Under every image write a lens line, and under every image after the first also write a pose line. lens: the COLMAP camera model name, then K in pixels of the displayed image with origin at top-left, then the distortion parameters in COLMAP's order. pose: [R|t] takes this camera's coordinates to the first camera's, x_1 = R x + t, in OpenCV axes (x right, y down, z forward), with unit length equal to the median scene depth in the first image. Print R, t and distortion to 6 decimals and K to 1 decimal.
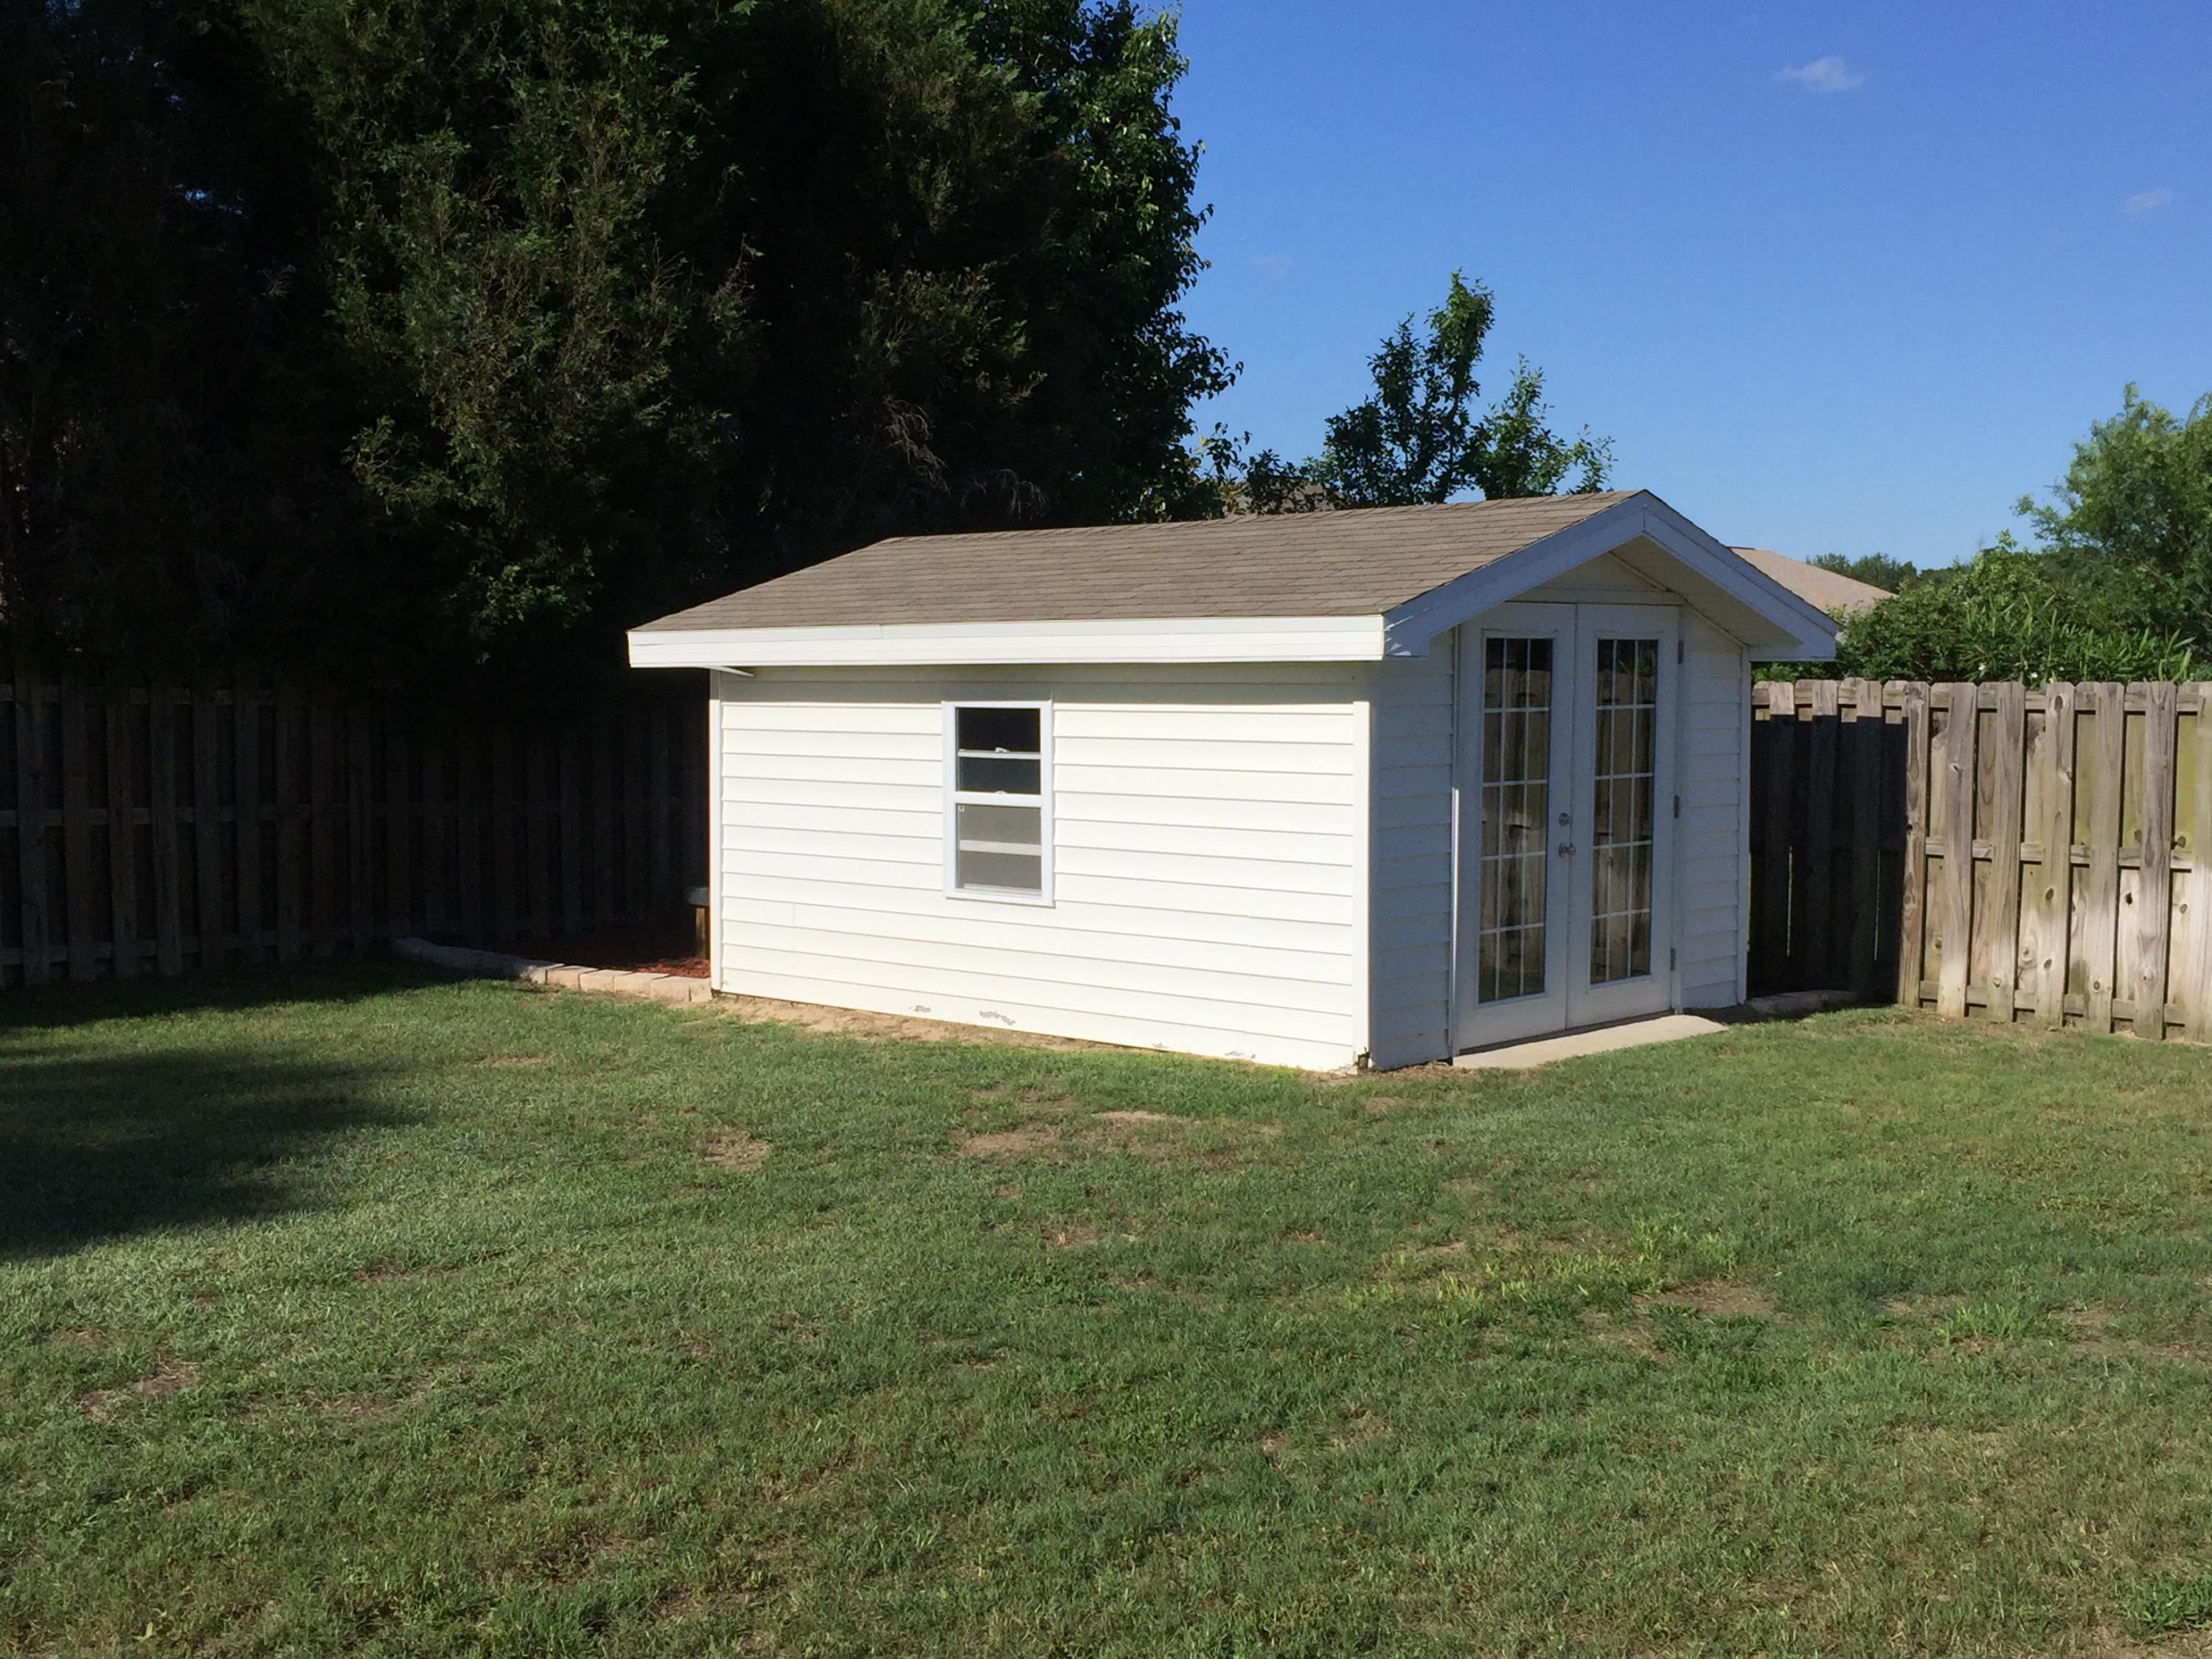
lens RADIAL K [[2498.7, 0, 1106.0], [0, 2498.7, 829.5], [0, 0, 1]] dist [0.016929, 0.021490]
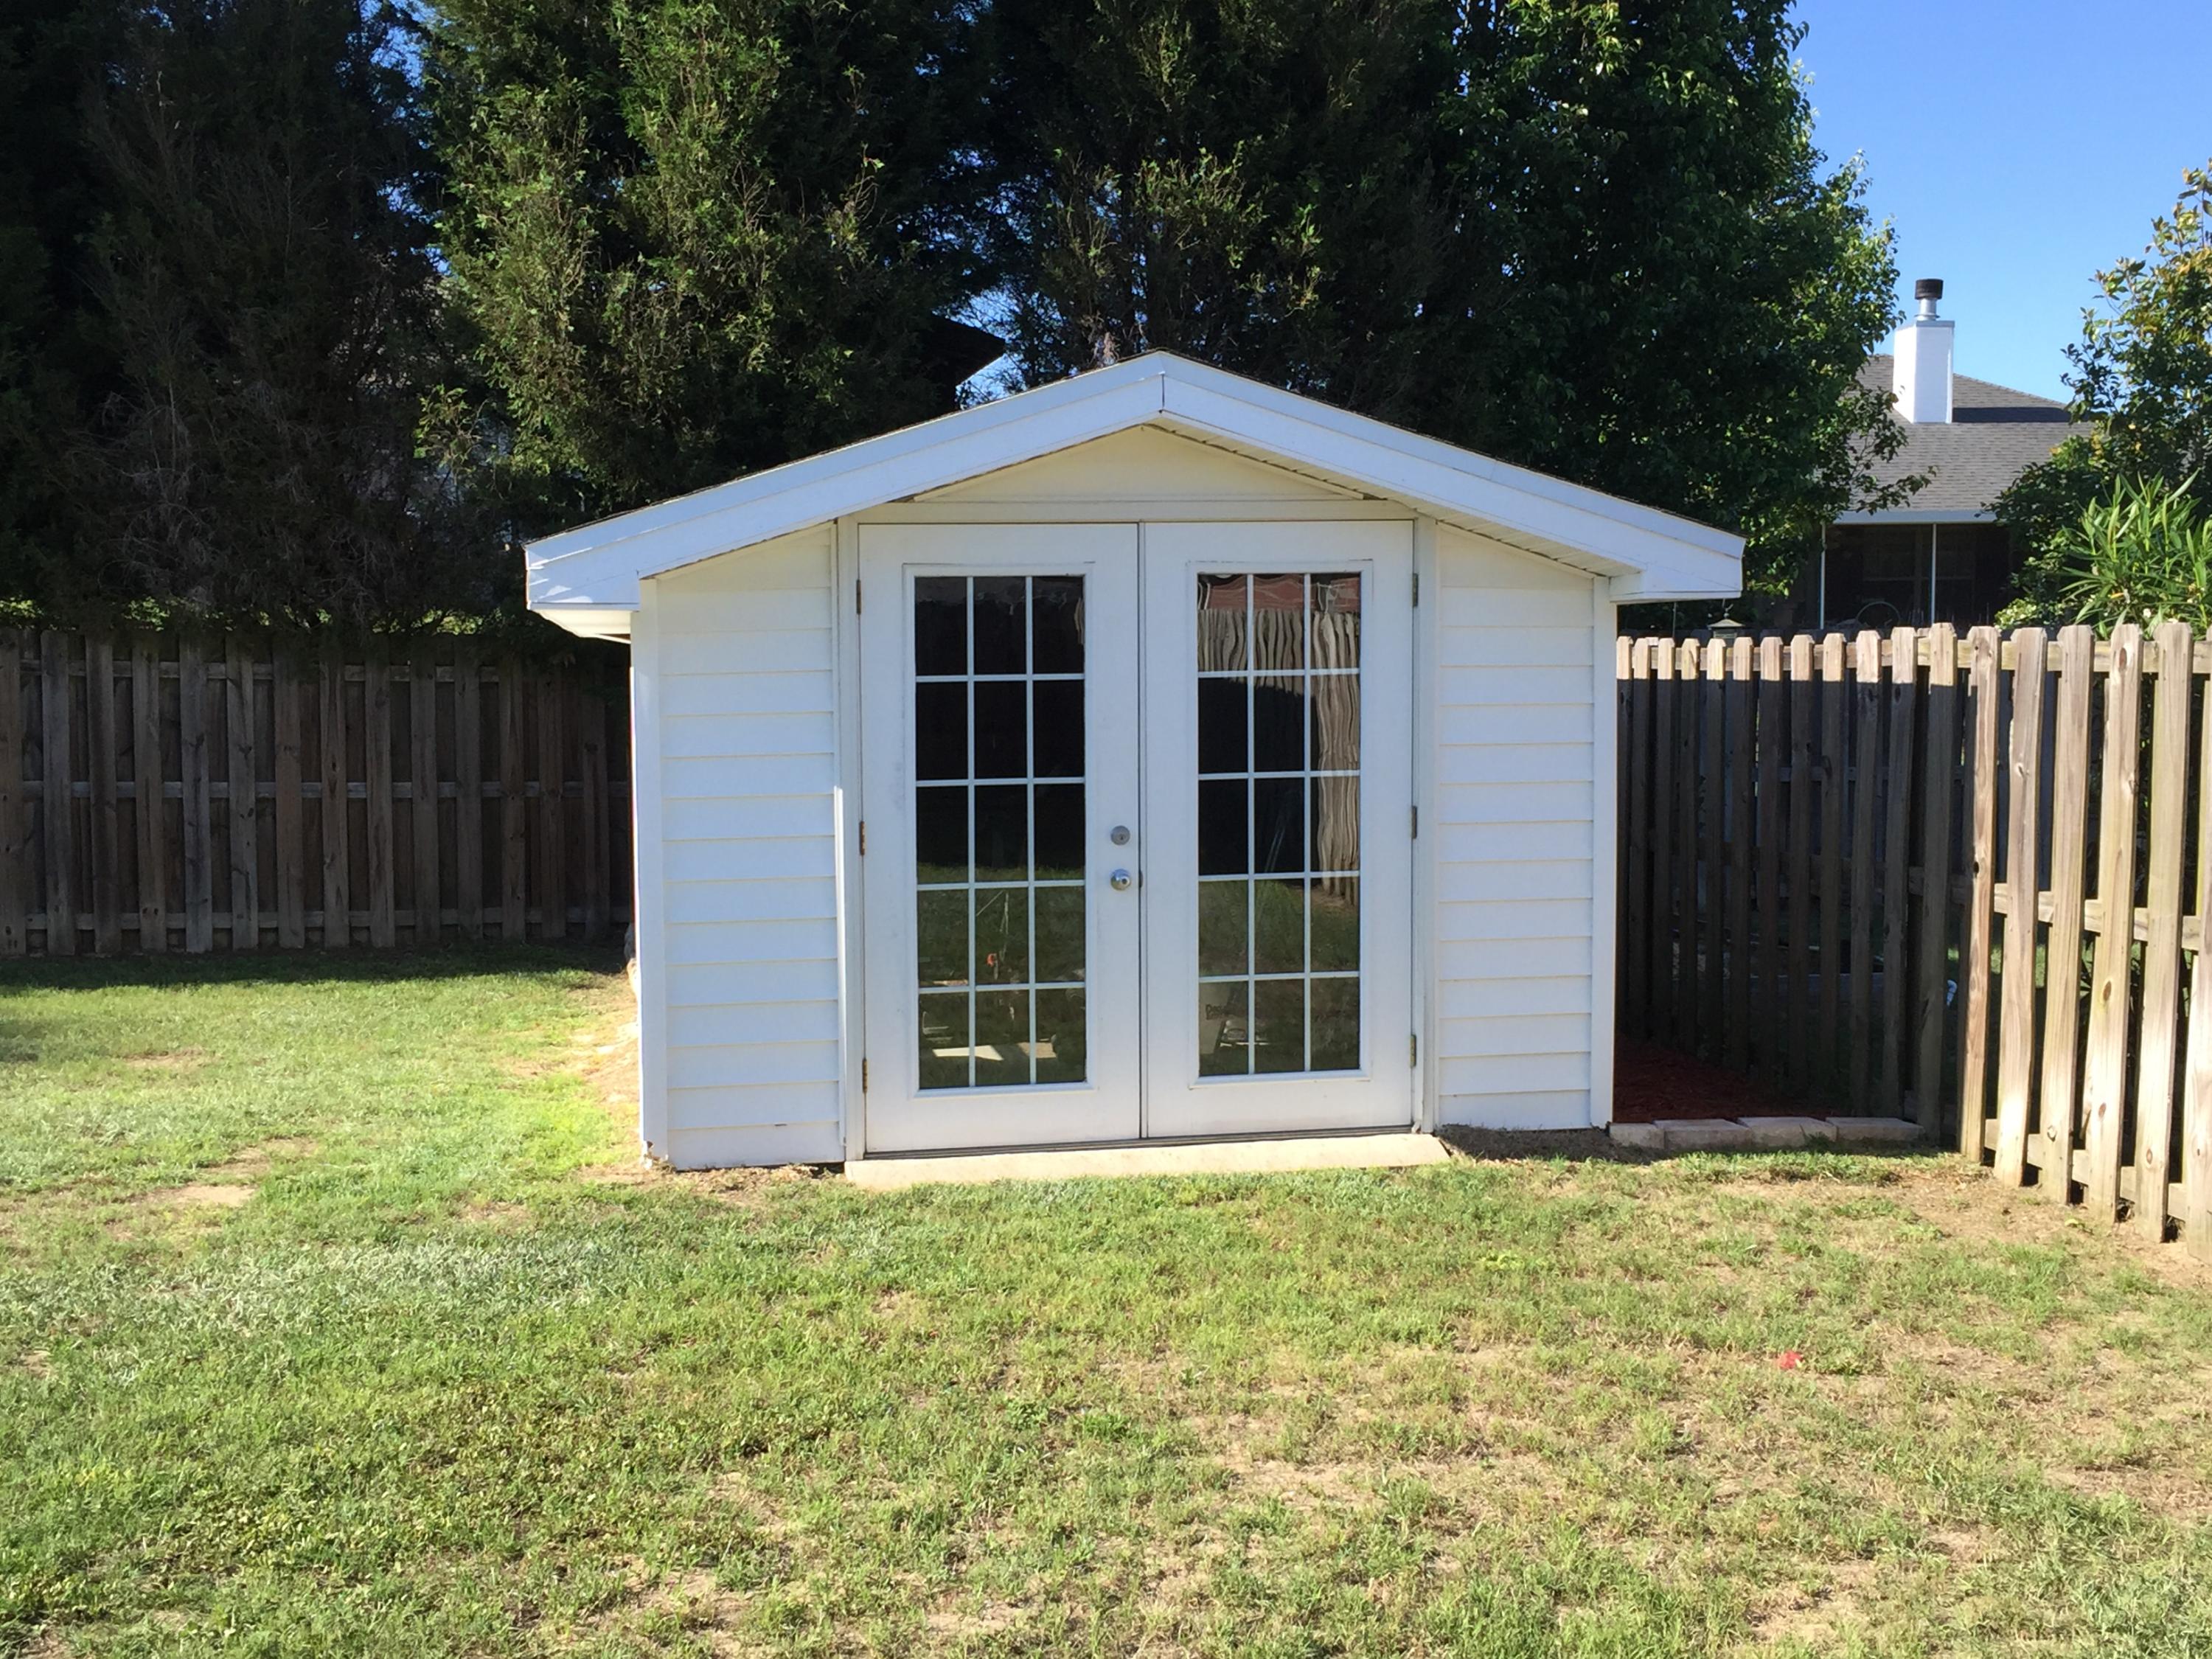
lens RADIAL K [[2498.7, 0, 1106.0], [0, 2498.7, 829.5], [0, 0, 1]] dist [0.016929, 0.021490]
pose [[0.808166, 0.029007, -0.588240, 0.484658], [-0.023797, 0.999579, 0.016597, -0.014051], [0.588474, 0.000585, 0.808516, 0.362777]]
